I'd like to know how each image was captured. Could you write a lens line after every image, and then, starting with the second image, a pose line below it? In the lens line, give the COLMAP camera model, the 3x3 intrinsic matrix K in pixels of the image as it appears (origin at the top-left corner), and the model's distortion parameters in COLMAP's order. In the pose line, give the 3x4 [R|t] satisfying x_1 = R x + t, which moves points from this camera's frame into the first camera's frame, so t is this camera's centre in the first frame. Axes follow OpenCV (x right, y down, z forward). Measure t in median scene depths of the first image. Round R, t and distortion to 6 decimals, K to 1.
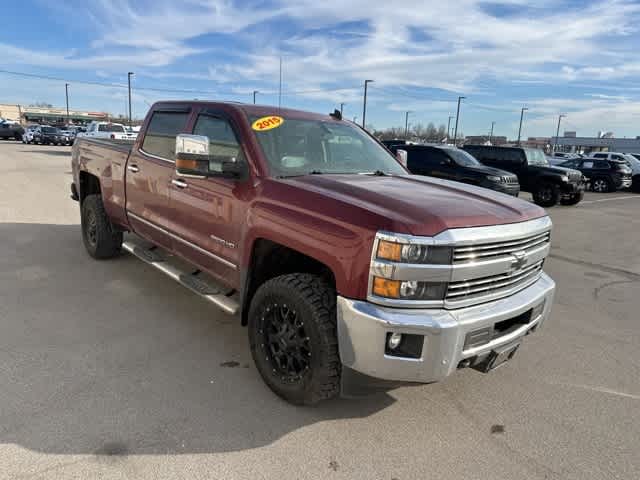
lens RADIAL K [[466.1, 0, 320.3], [0, 466.1, 243.5], [0, 0, 1]] dist [0.053559, -0.058760]
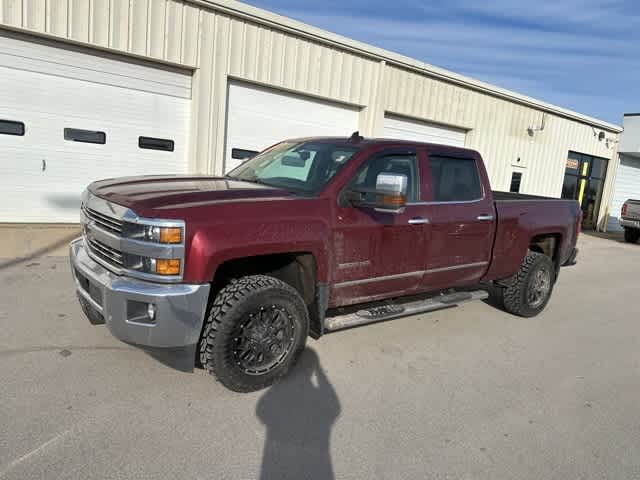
lens RADIAL K [[466.7, 0, 320.0], [0, 466.7, 240.0], [0, 0, 1]] dist [0.052140, -0.053564]
pose [[-0.046206, 0.094068, -0.994493, 0.914977], [-0.310859, 0.944770, 0.103808, -0.139398], [0.949332, 0.313943, -0.014412, 0.915082]]
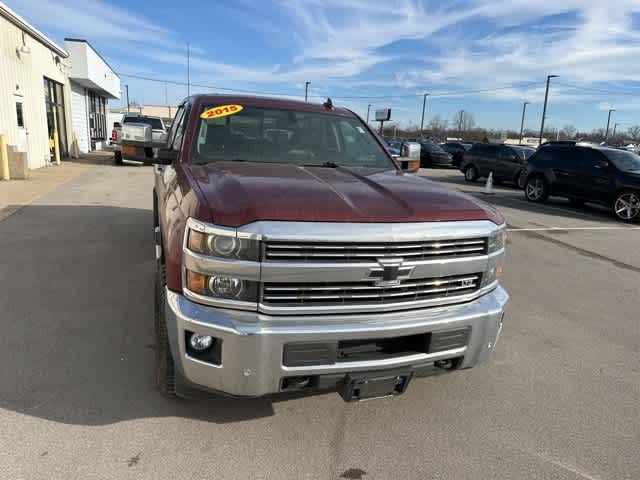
lens RADIAL K [[465.7, 0, 321.5], [0, 465.7, 239.7], [0, 0, 1]] dist [0.055525, -0.058725]
pose [[0.925986, 0.076180, -0.369793, 0.343201], [-0.082961, 0.996550, -0.002444, -0.001546], [0.368331, 0.032941, 0.929111, 0.120830]]
